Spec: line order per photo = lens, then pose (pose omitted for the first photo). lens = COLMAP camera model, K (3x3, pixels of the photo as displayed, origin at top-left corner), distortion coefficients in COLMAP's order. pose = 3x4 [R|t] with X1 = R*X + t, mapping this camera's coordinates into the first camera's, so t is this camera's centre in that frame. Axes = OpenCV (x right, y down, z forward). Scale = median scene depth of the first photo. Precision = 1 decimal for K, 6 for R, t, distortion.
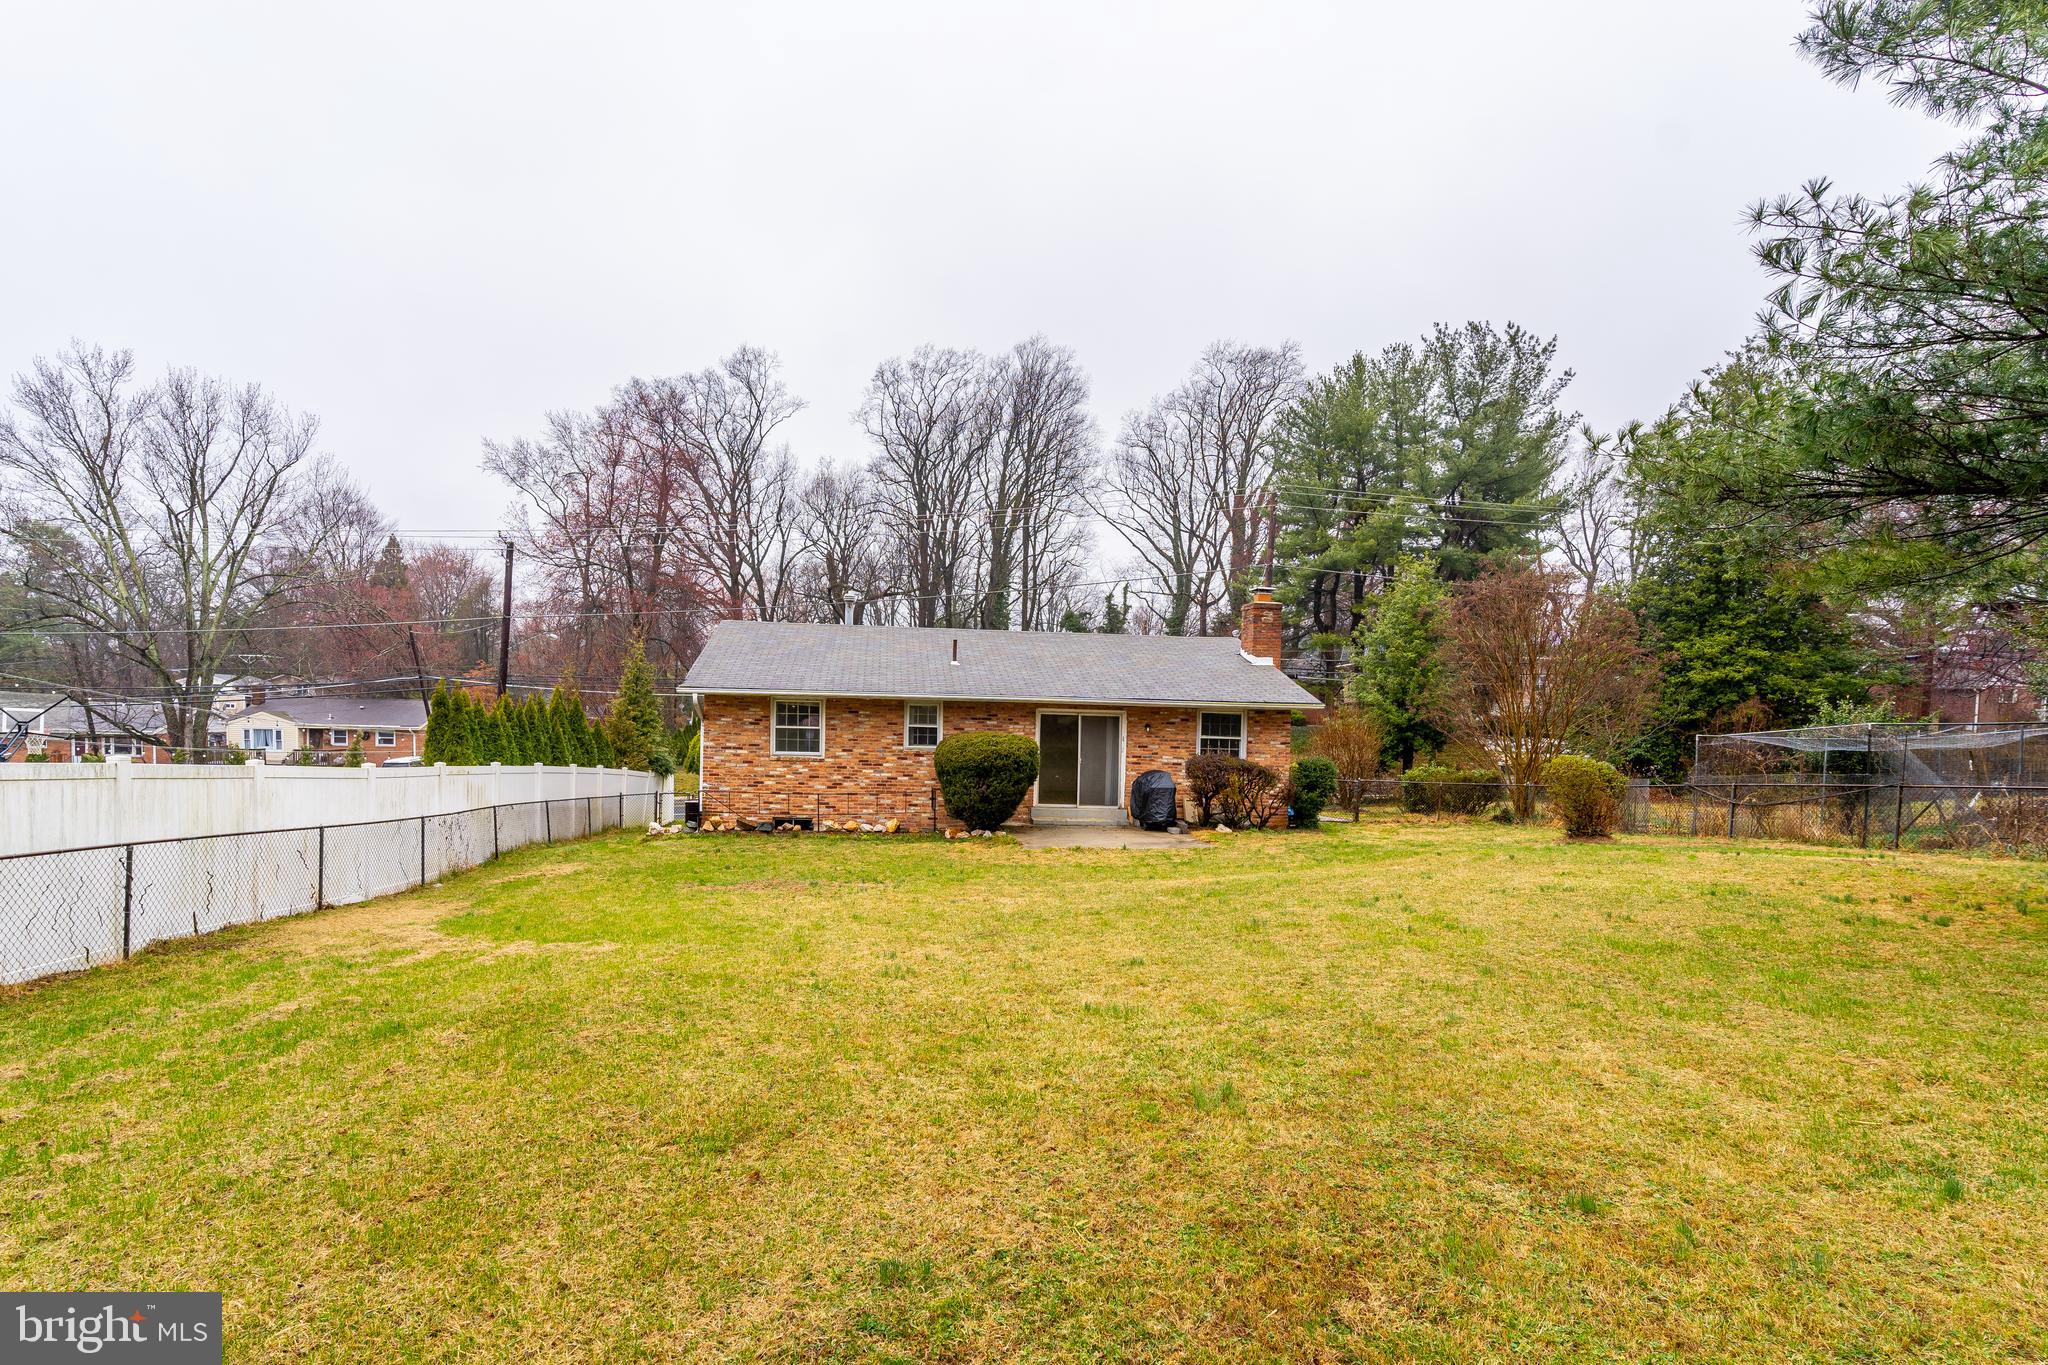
lens RADIAL K [[972.6, 0, 998.0], [0, 972.6, 714.9], [0, 0, 1]] dist [-0.000182, -0.000040]
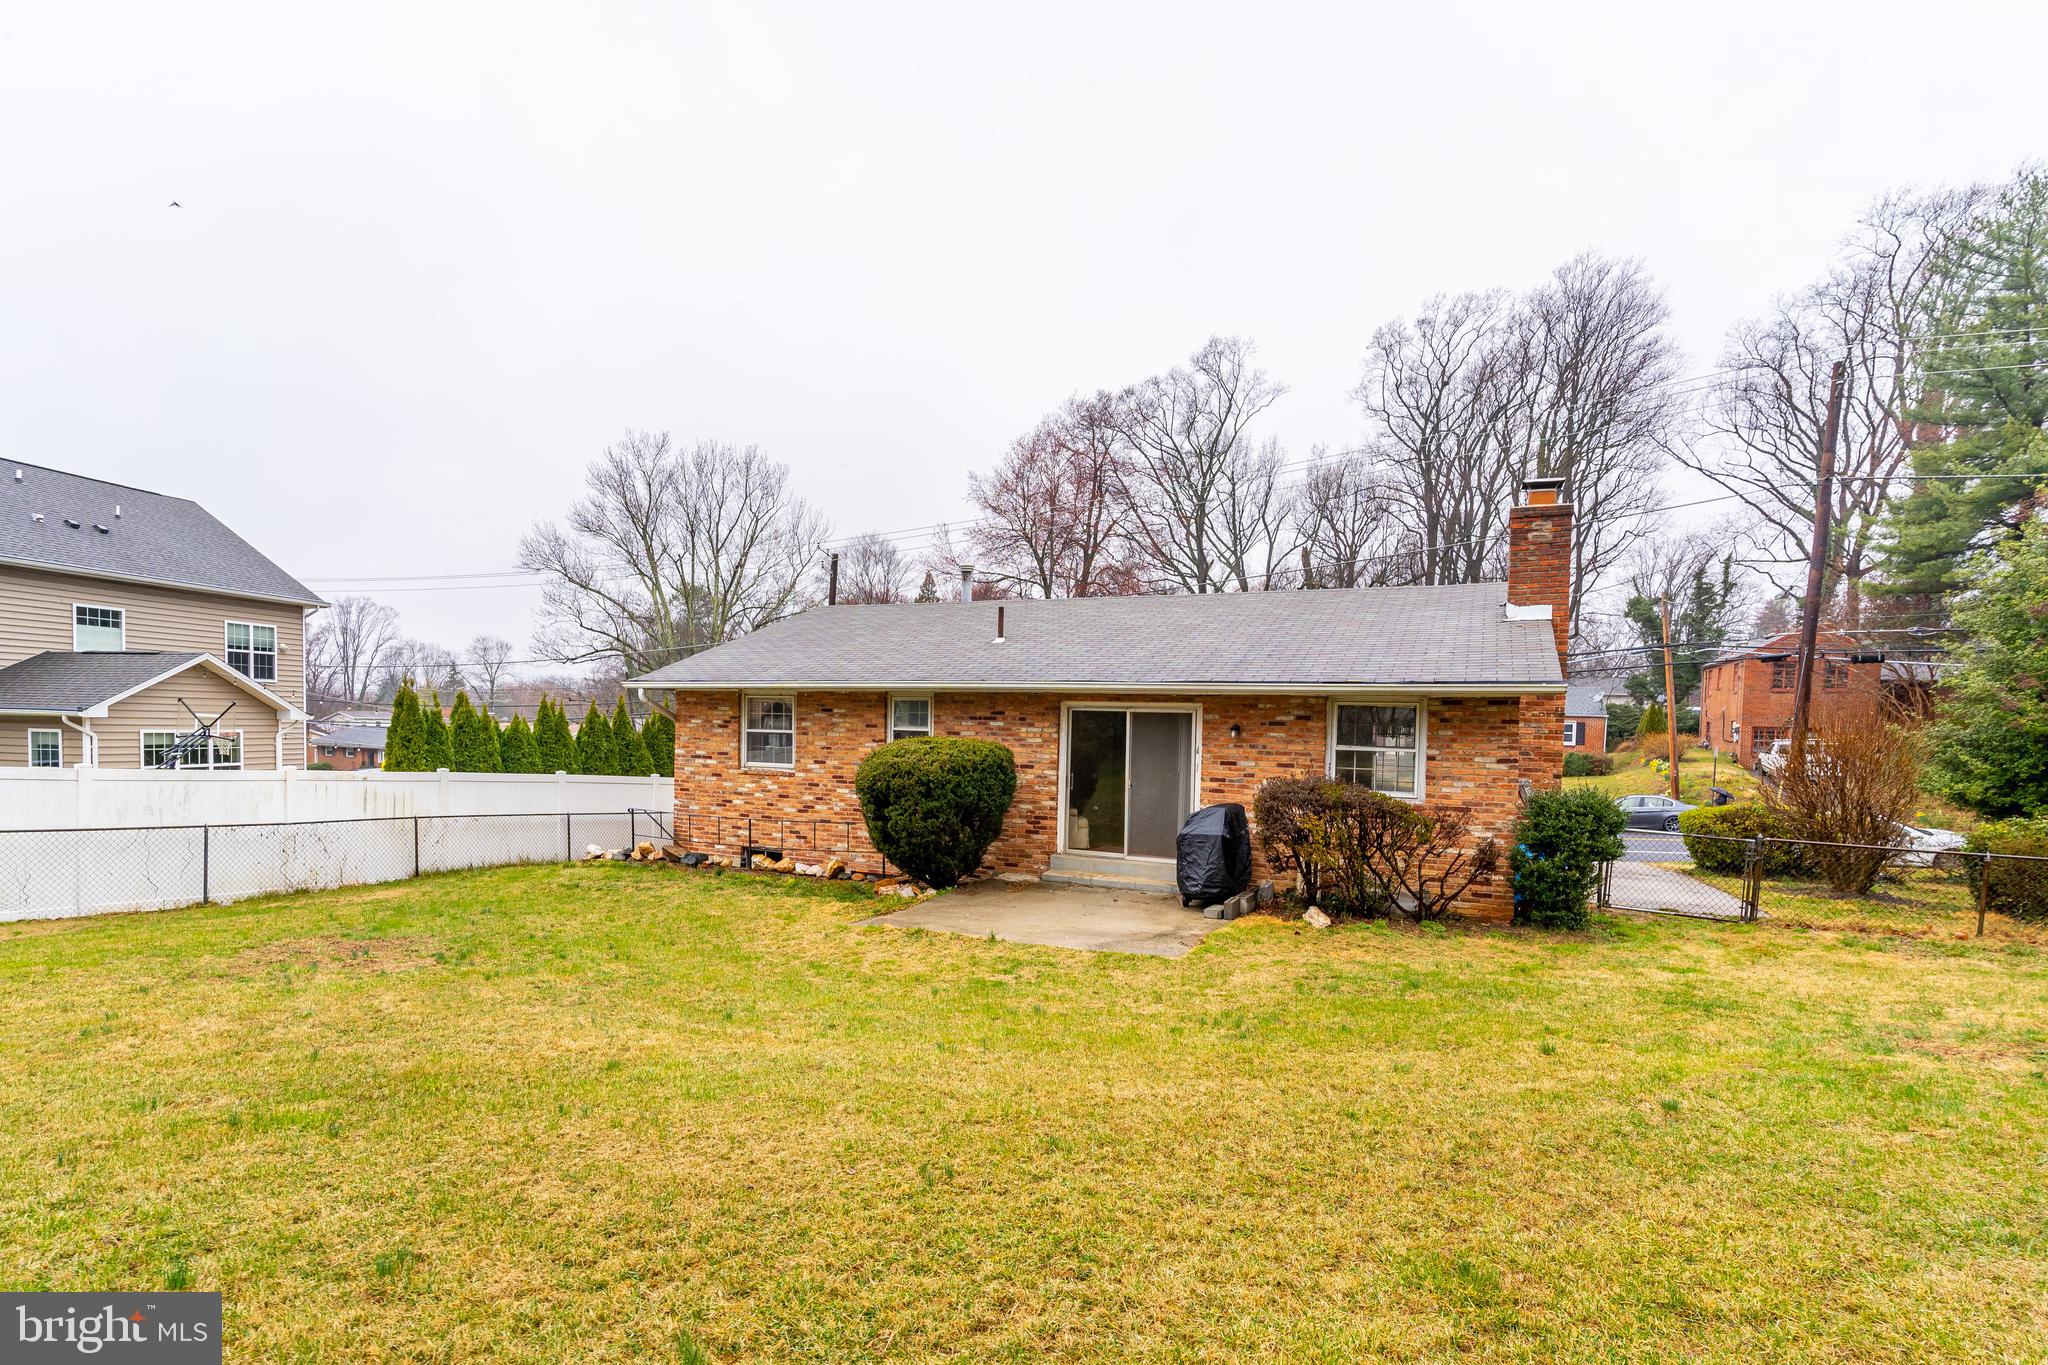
lens RADIAL K [[992.8, 0, 1025.3], [0, 992.8, 730.4], [0, 0, 1]] dist [0.003128, 0.000800]
pose [[0.856854, -0.002359, -0.515553, 0.076157], [0.000229, 0.999991, -0.004195, 0.003250], [0.515558, 0.003477, 0.856847, 0.089743]]
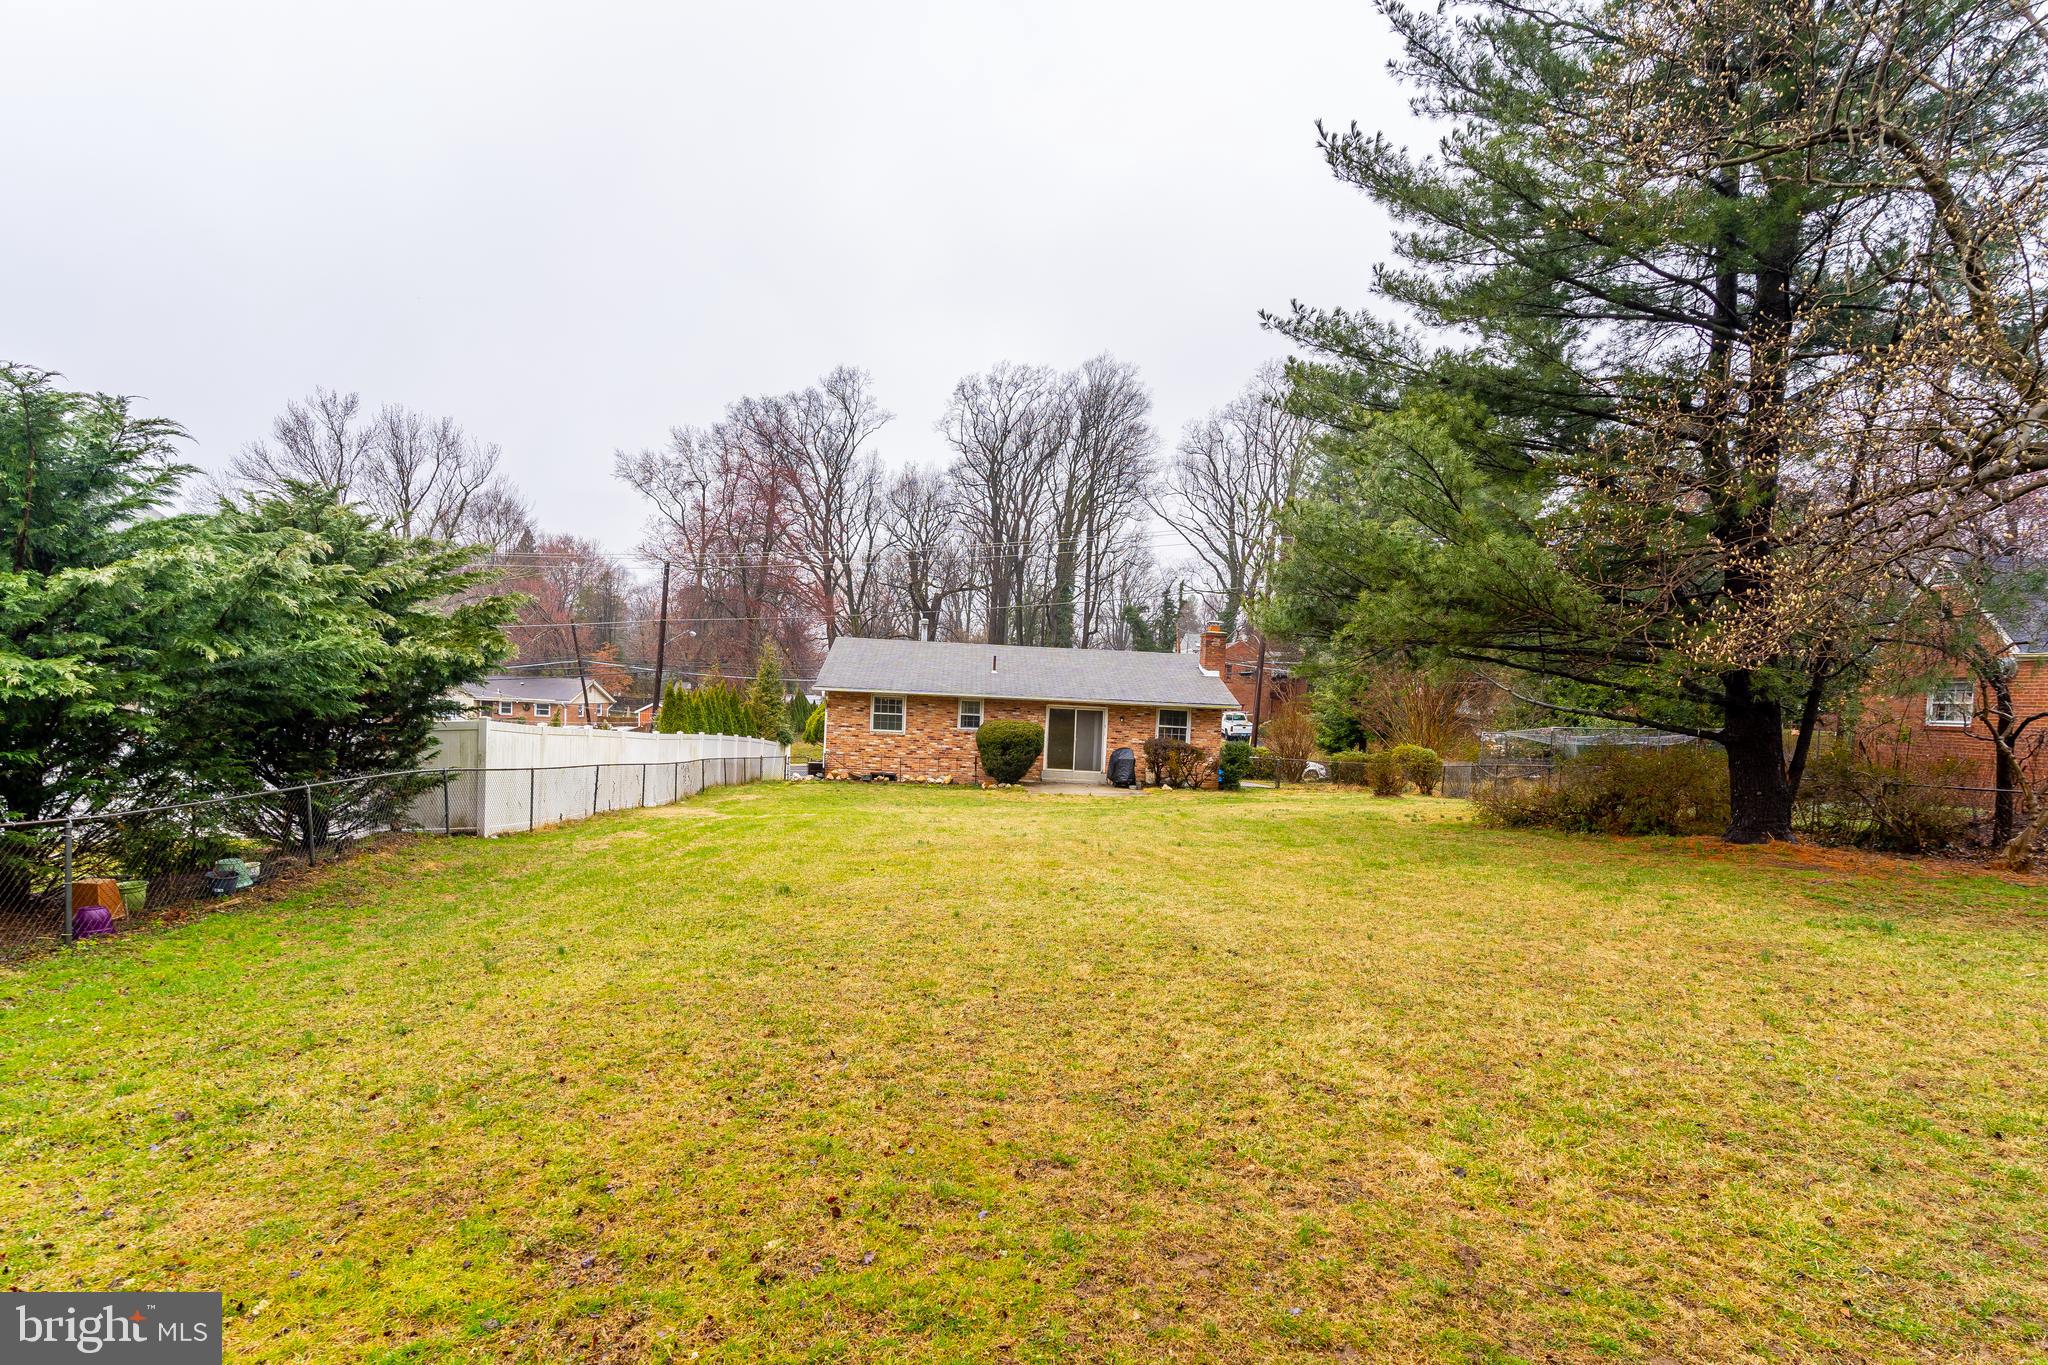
lens RADIAL K [[966.9, 0, 1024.0], [0, 966.9, 682.5], [0, 0, 1]] dist [0.002353, 0.000704]
pose [[0.998397, 0.020717, -0.052666, 0.017472], [-0.021409, 0.999691, -0.012603, -0.004436], [0.052389, 0.013710, 0.998533, -0.102739]]
